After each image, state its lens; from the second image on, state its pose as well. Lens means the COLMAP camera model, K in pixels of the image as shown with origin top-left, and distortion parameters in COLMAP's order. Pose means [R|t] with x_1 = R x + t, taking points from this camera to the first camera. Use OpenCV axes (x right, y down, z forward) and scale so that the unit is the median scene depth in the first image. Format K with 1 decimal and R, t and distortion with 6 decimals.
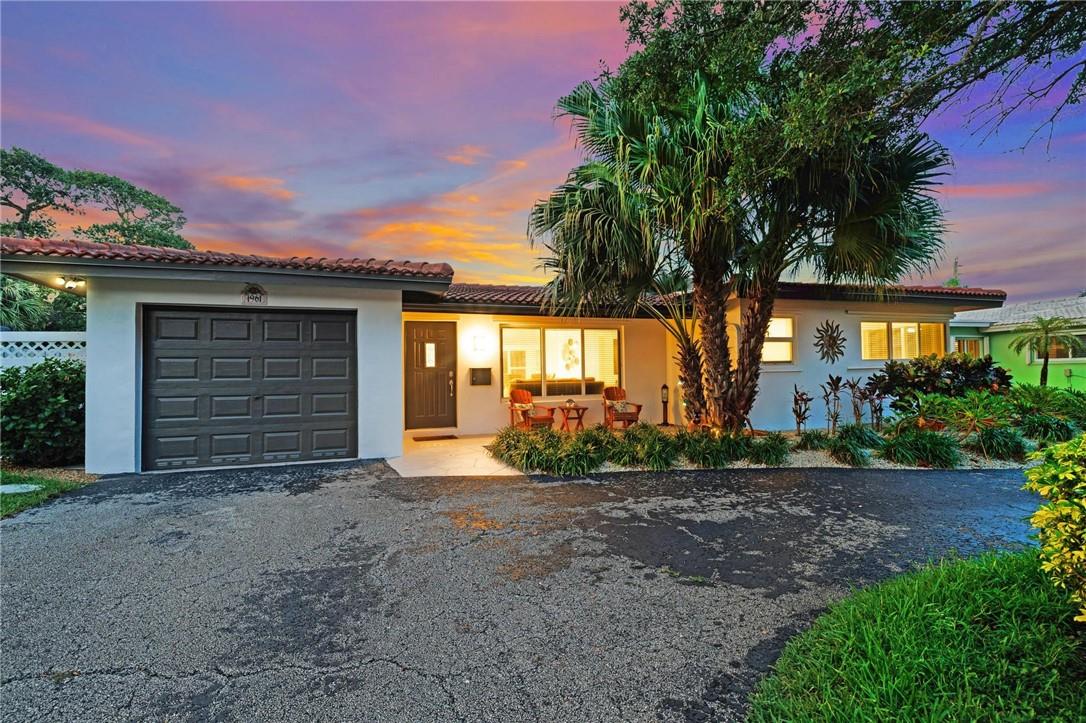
lens RADIAL K [[528.6, 0, 537.1], [0, 528.6, 365.7], [0, 0, 1]] dist [0.005695, 0.000827]
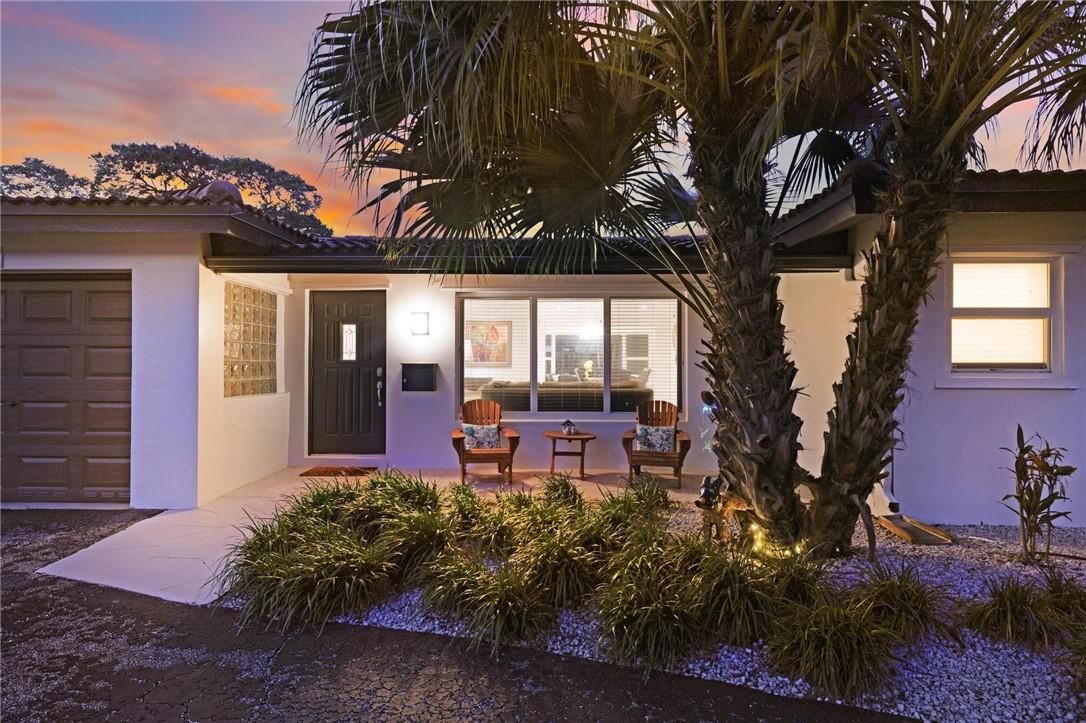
lens RADIAL K [[576.3, 0, 543.8], [0, 576.3, 355.4], [0, 0, 1]] dist [-0.001728, 0.001143]
pose [[0.922623, 0.017209, -0.385320, 0.293076], [-0.012988, 0.999824, 0.013554, -0.016556], [0.385485, -0.007501, 0.922684, 0.427207]]
